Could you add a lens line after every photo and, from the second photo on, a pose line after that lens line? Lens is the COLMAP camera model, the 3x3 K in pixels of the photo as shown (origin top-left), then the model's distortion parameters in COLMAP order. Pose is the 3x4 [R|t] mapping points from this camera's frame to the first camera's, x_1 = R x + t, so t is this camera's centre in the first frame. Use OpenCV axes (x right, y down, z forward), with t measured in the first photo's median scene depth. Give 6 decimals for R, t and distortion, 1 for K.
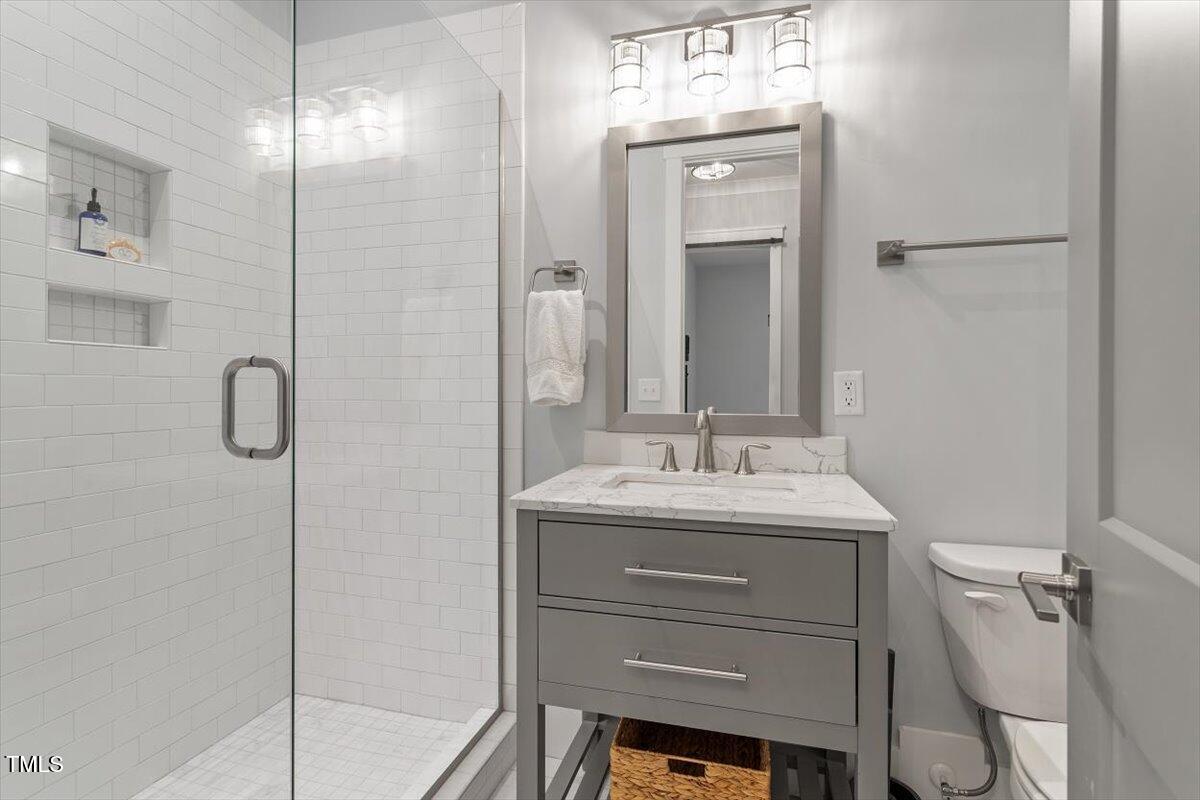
lens RADIAL K [[571.6, 0, 602.2], [0, 571.6, 393.7], [0, 0, 1]] dist [0.002960, 0.000338]
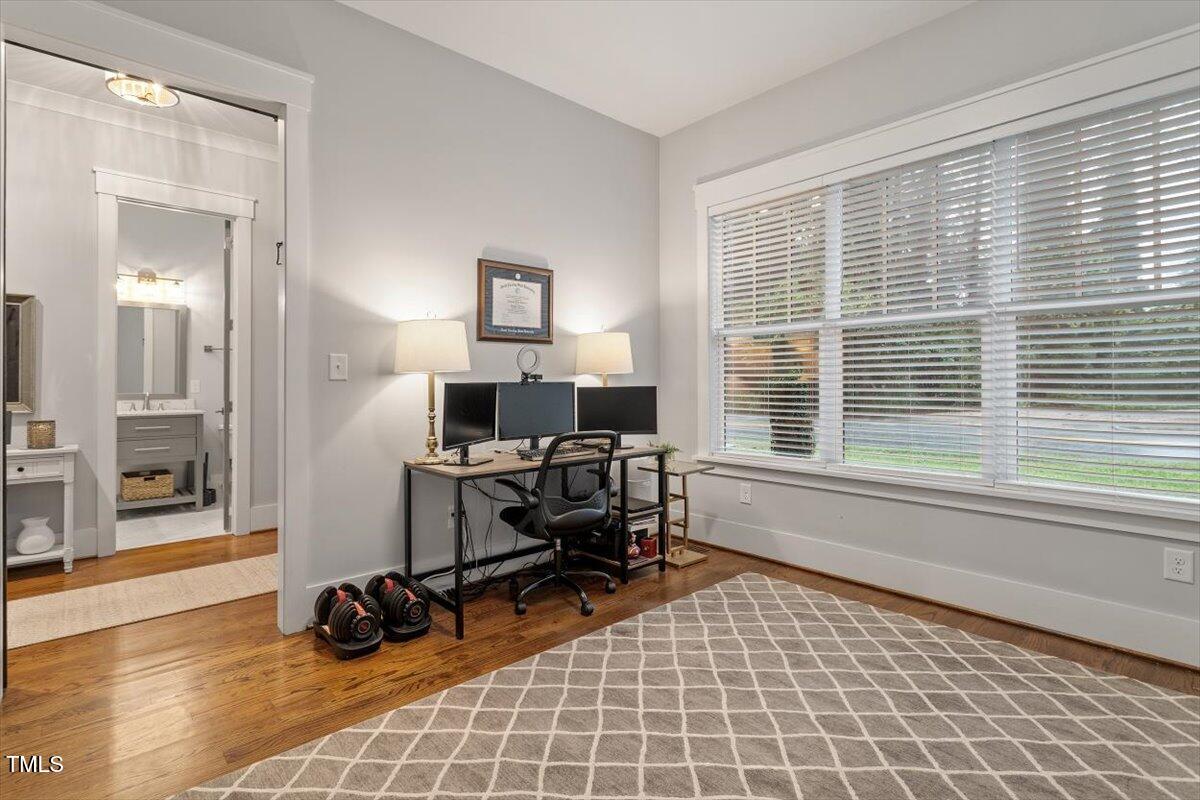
lens RADIAL K [[571.6, 0, 600.2], [0, 571.6, 391.0], [0, 0, 1]] dist [0.002960, 0.000338]
pose [[0.531289, 0.000490, 0.847191, -1.279399], [-0.005834, 0.999978, 0.003080, -0.002410], [-0.847171, -0.006579, 0.531280, -3.104748]]
